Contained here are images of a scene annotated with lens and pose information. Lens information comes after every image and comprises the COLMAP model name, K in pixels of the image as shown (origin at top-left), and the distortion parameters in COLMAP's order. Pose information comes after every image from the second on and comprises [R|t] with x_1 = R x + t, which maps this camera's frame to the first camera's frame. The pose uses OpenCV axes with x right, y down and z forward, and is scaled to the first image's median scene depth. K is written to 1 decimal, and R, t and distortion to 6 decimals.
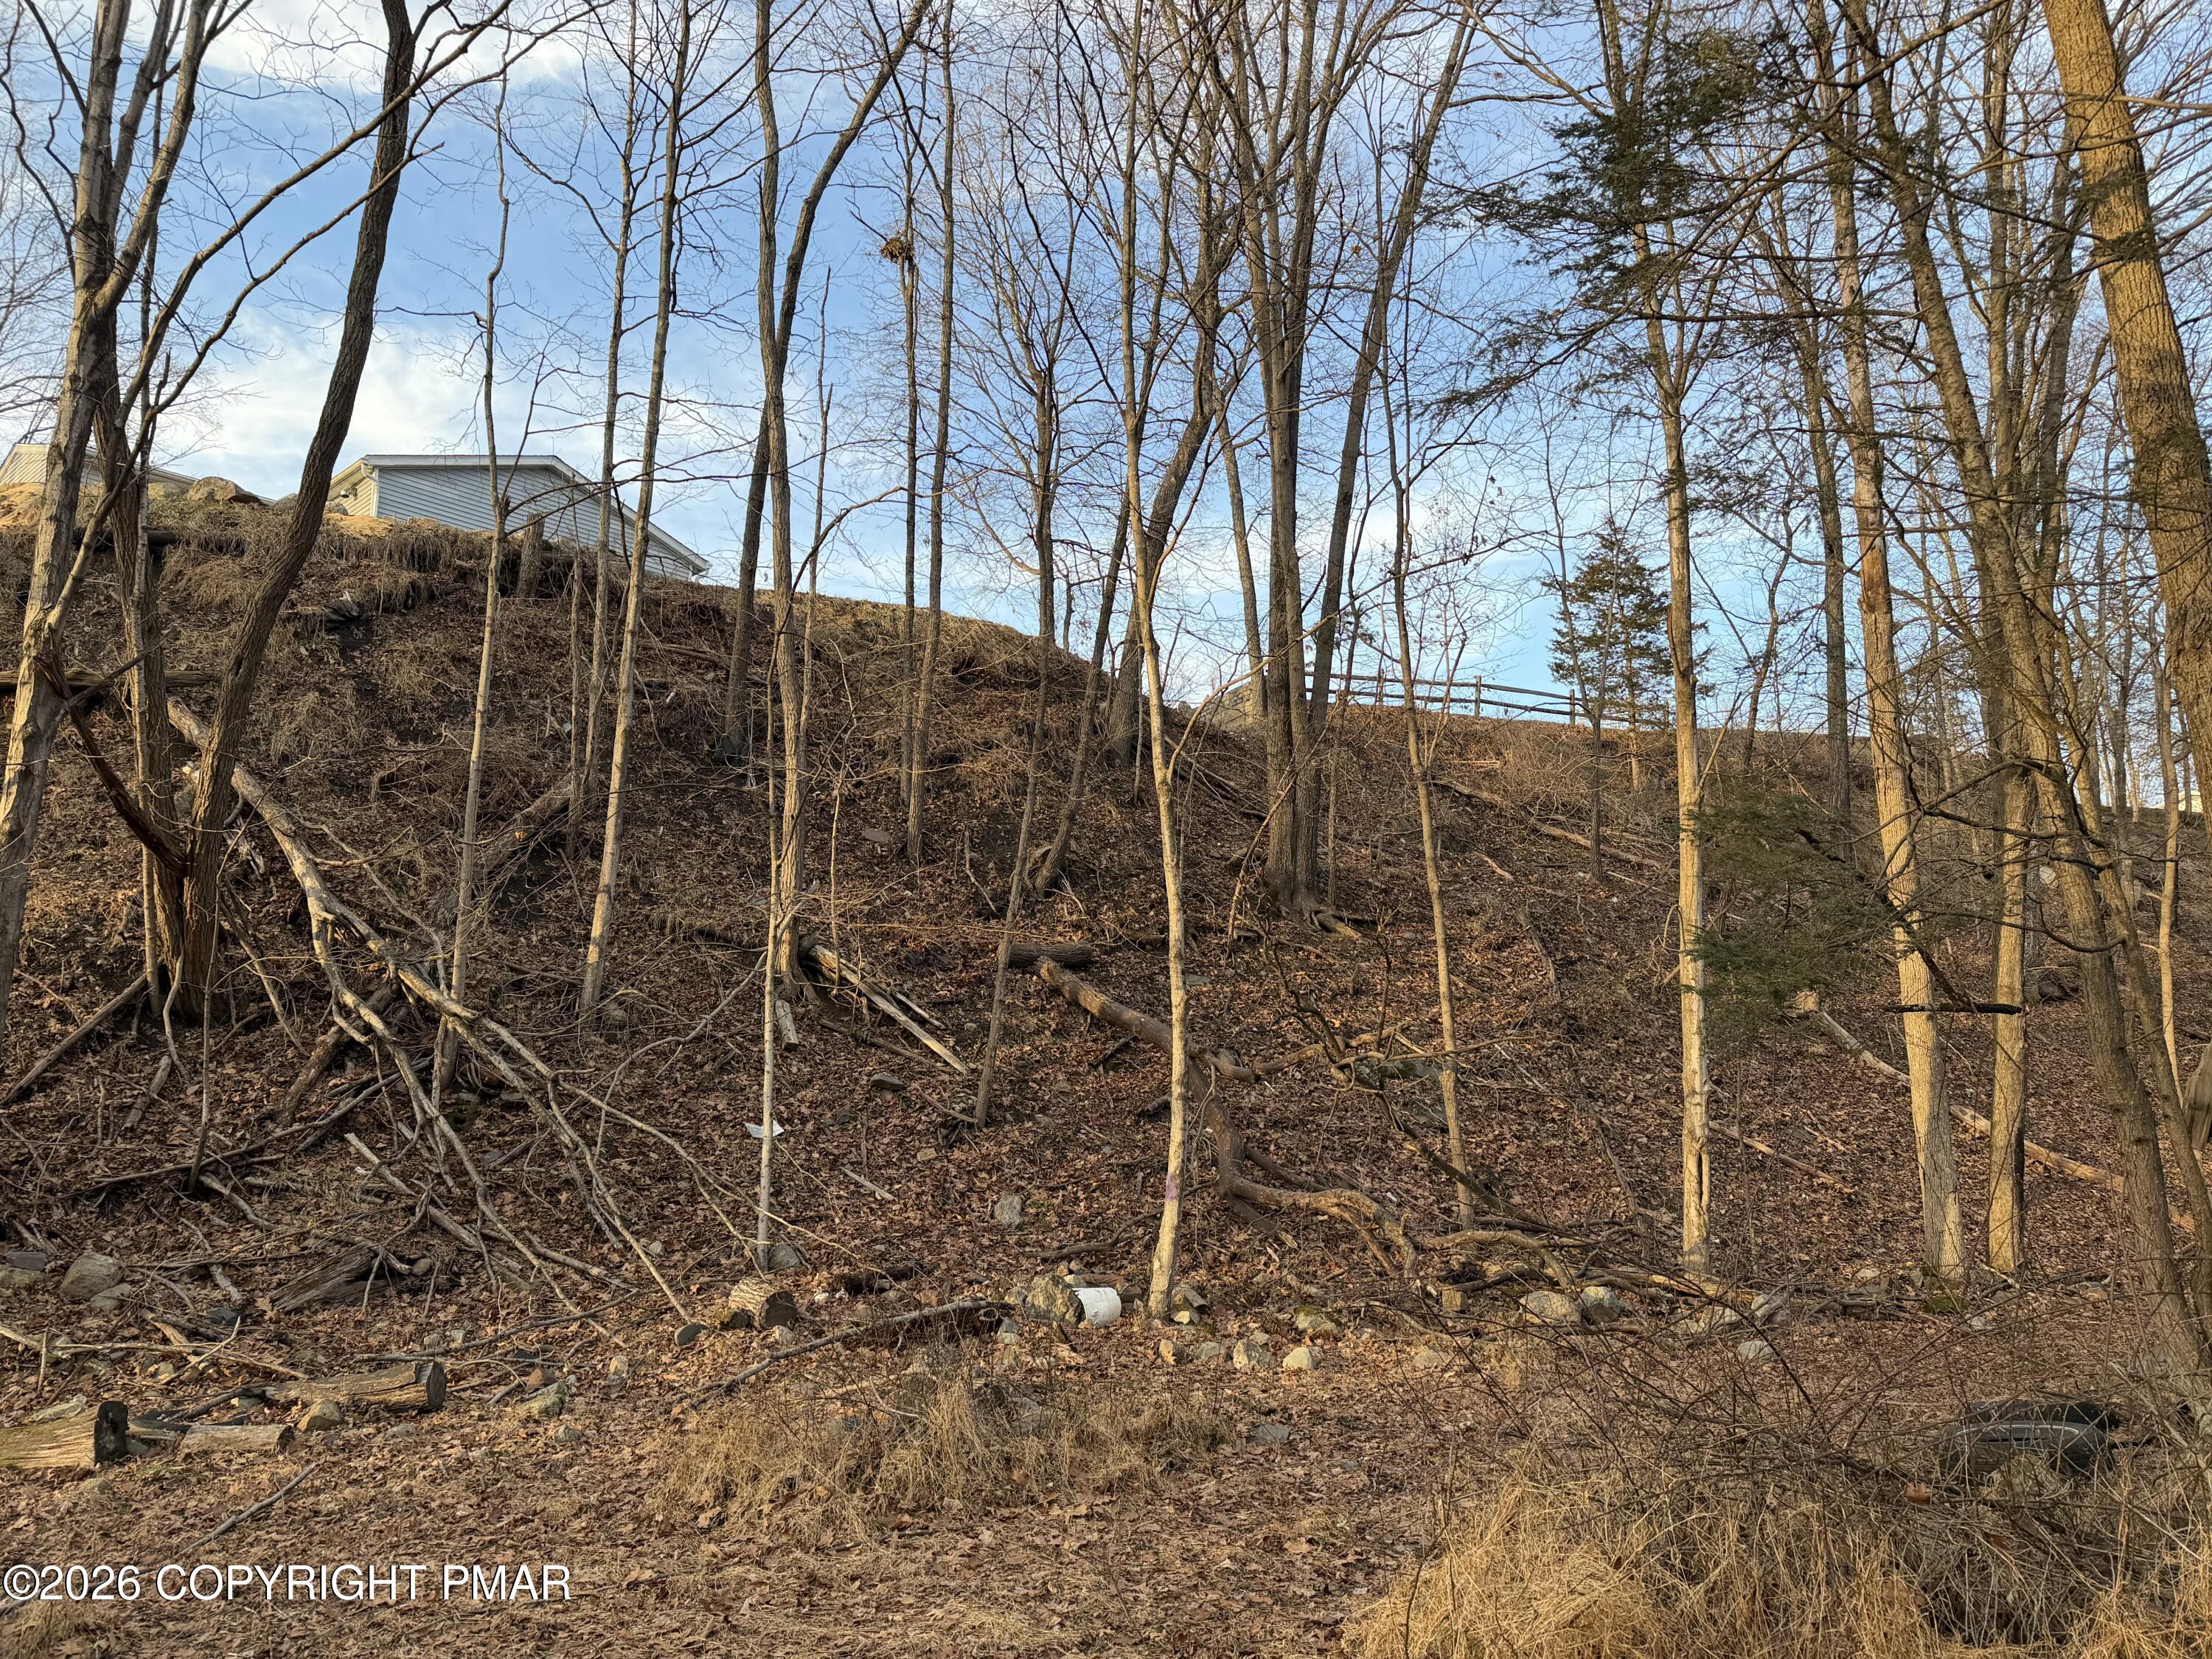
lens RADIAL K [[1569.2, 0, 1102.2], [0, 1569.2, 831.1], [0, 0, 1]] dist [0.023562, -0.020829]
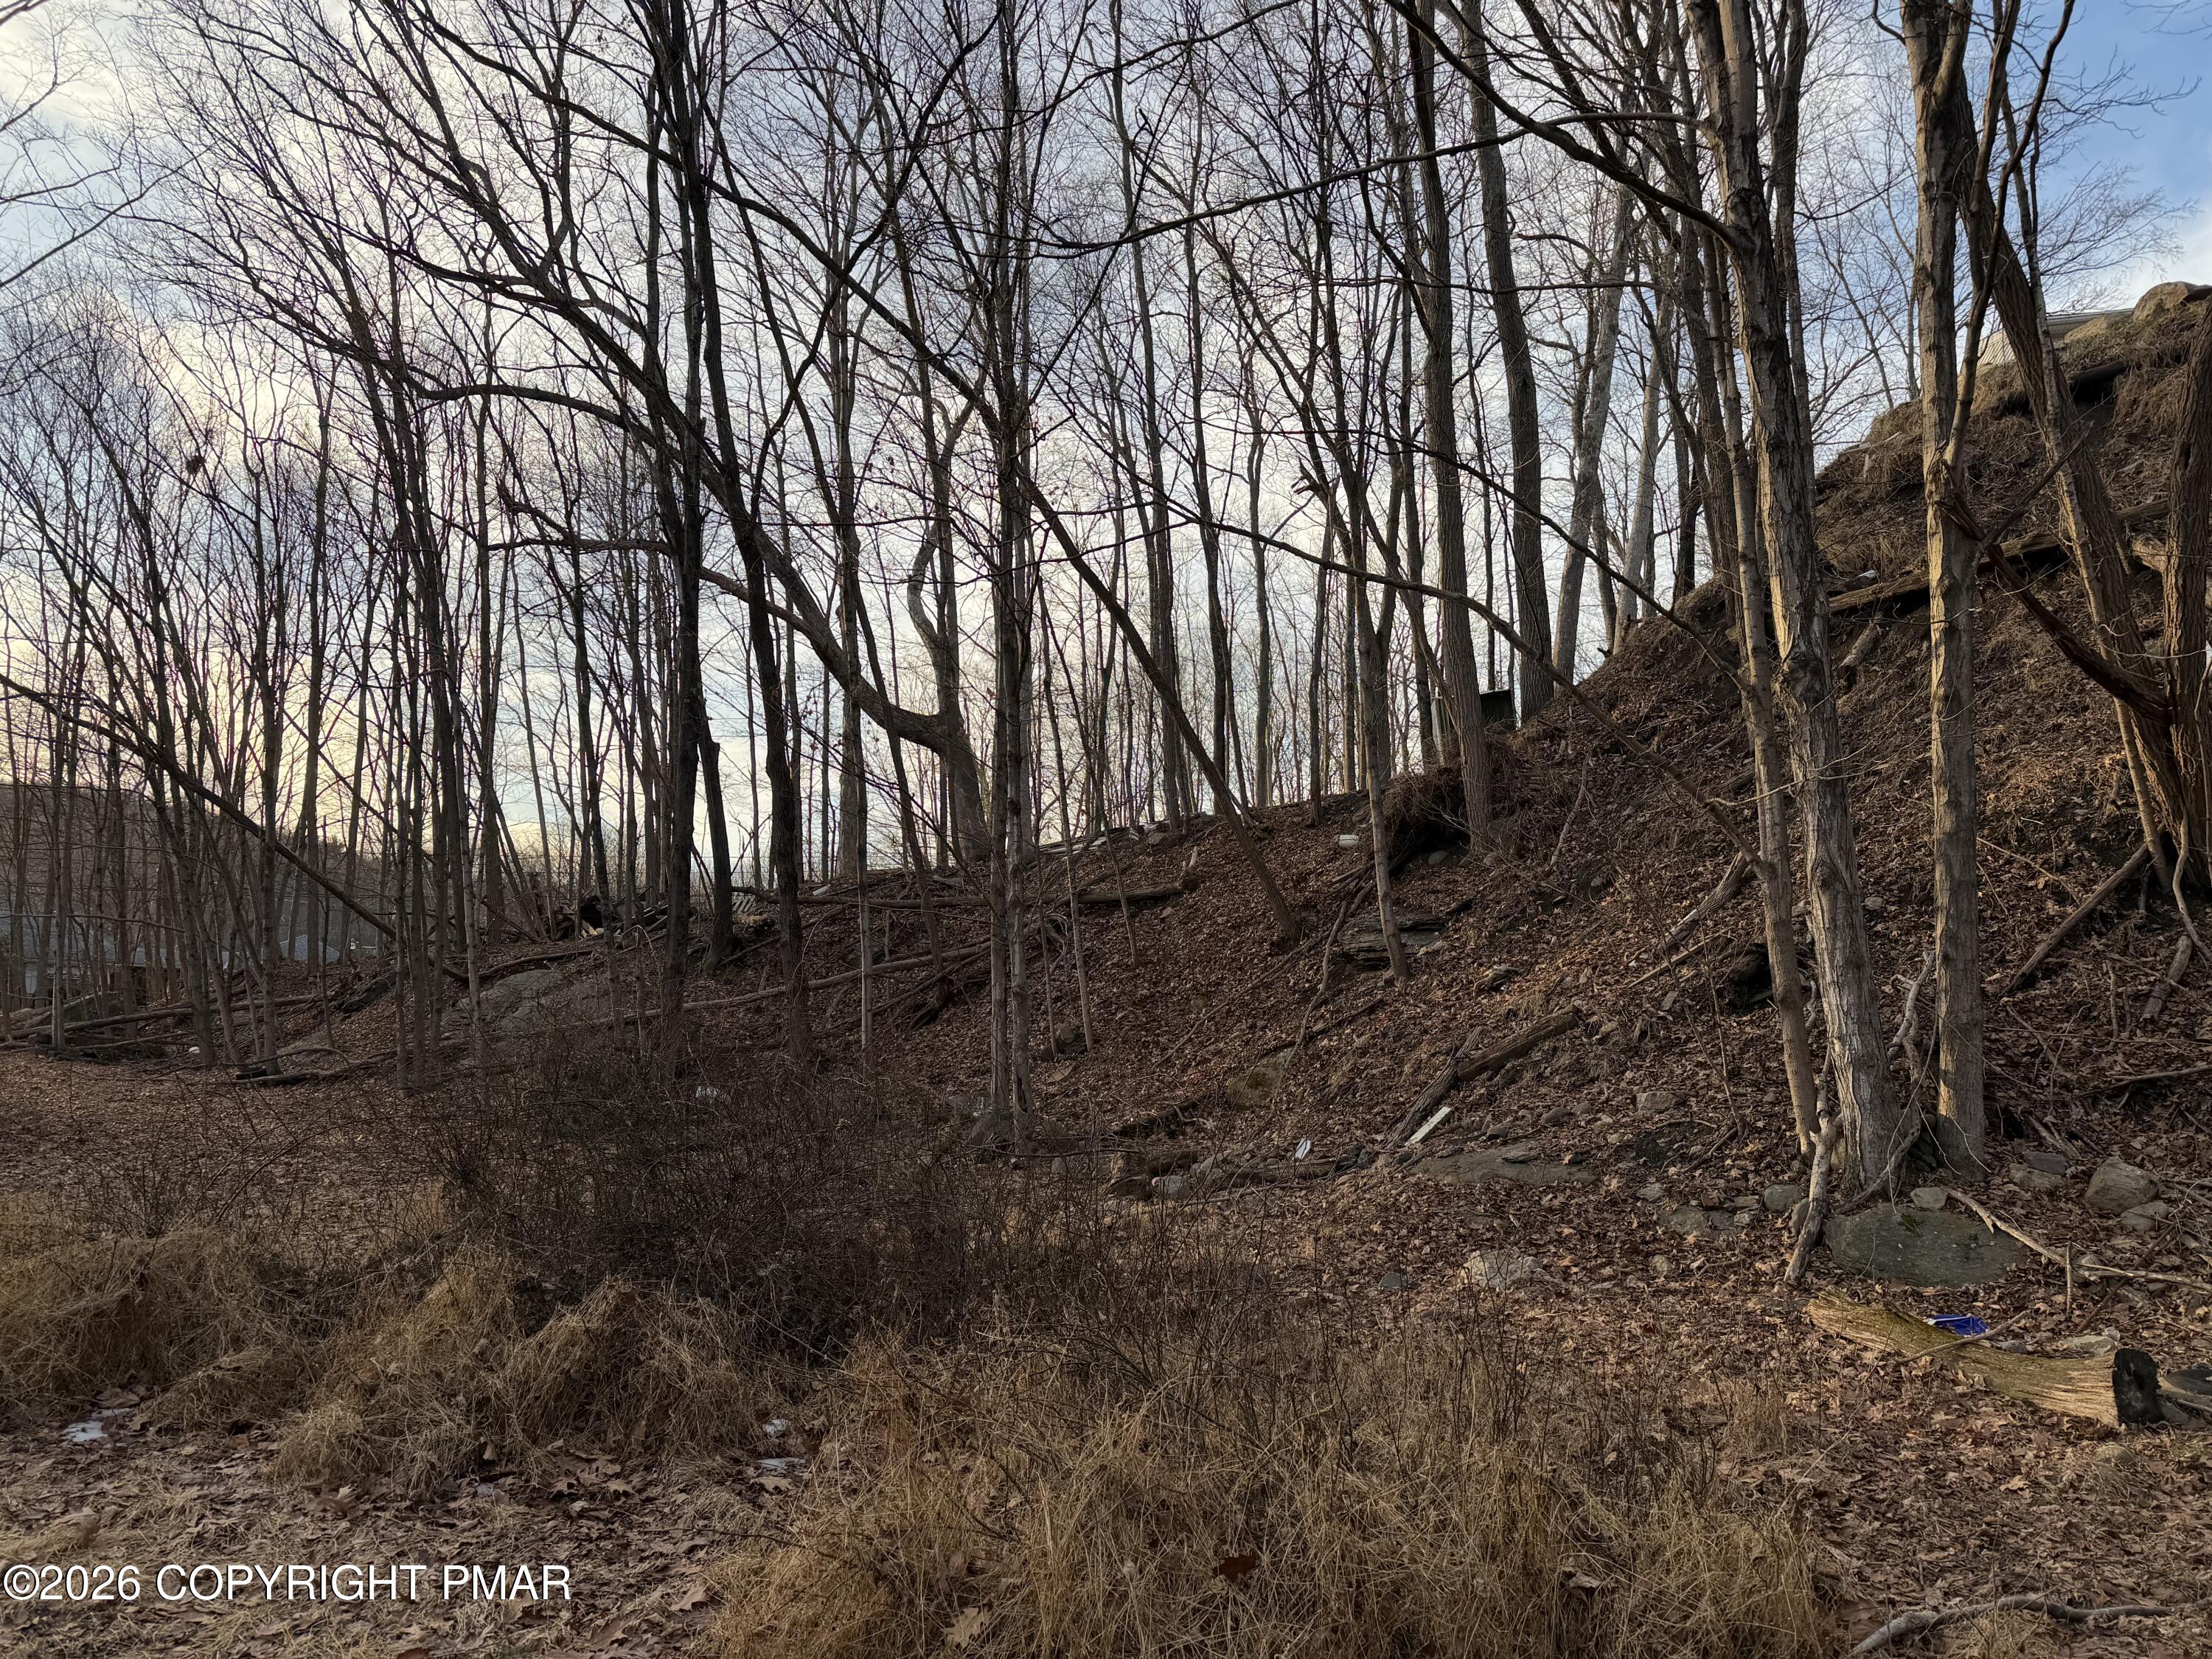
lens RADIAL K [[1569.2, 0, 1102.2], [0, 1569.2, 831.1], [0, 0, 1]] dist [0.023562, -0.020829]
pose [[0.396254, -0.094326, -0.913283, -0.053171], [0.151944, 0.987730, -0.036090, 0.035457], [0.905481, -0.124467, 0.405724, 0.167825]]
